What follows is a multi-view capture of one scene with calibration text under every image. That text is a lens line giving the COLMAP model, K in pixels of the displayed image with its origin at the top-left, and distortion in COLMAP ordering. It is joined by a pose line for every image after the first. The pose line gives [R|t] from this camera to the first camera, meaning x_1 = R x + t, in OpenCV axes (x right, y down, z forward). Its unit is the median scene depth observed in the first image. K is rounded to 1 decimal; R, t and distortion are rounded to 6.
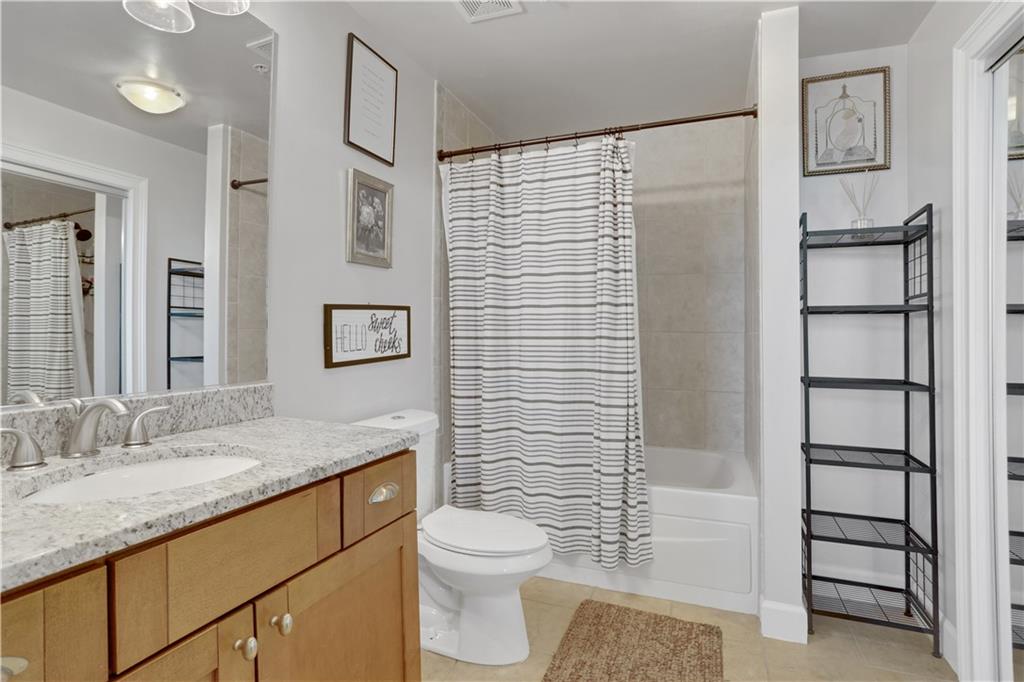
lens RADIAL K [[518.0, 0, 470.5], [0, 518.0, 338.4], [0, 0, 1]] dist [-0.047874, 0.016610]
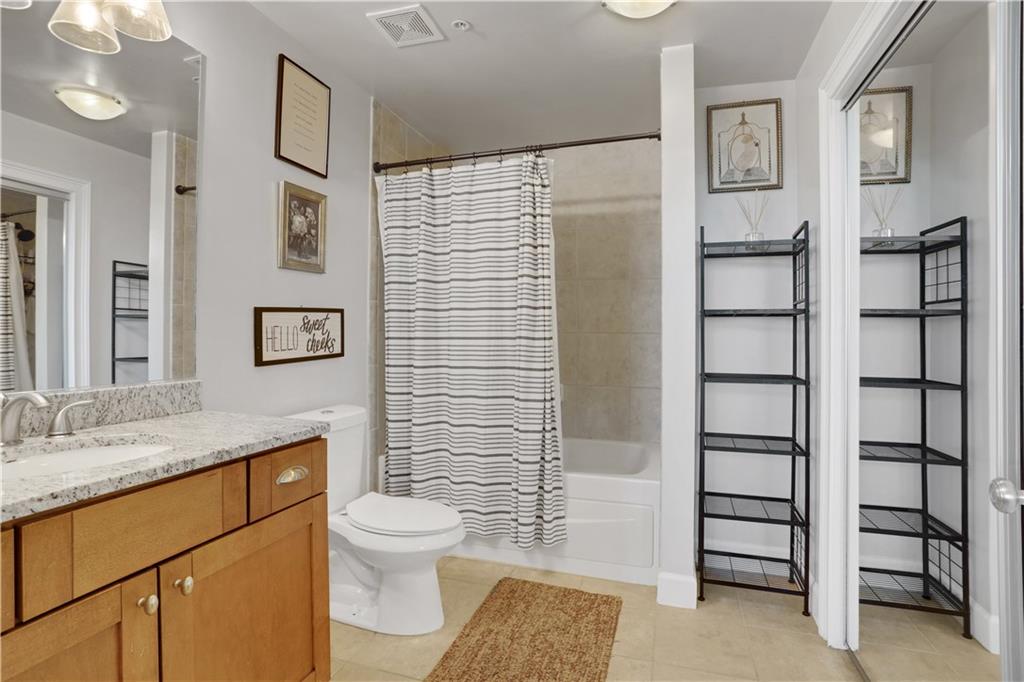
lens RADIAL K [[518.0, 0, 489.9], [0, 518.0, 338.0], [0, 0, 1]] dist [-0.047874, 0.016610]
pose [[0.996660, -0.000448, 0.081657, 0.103365], [0.000776, 0.999992, -0.003992, 0.003048], [-0.081654, 0.004042, 0.996653, -0.092244]]
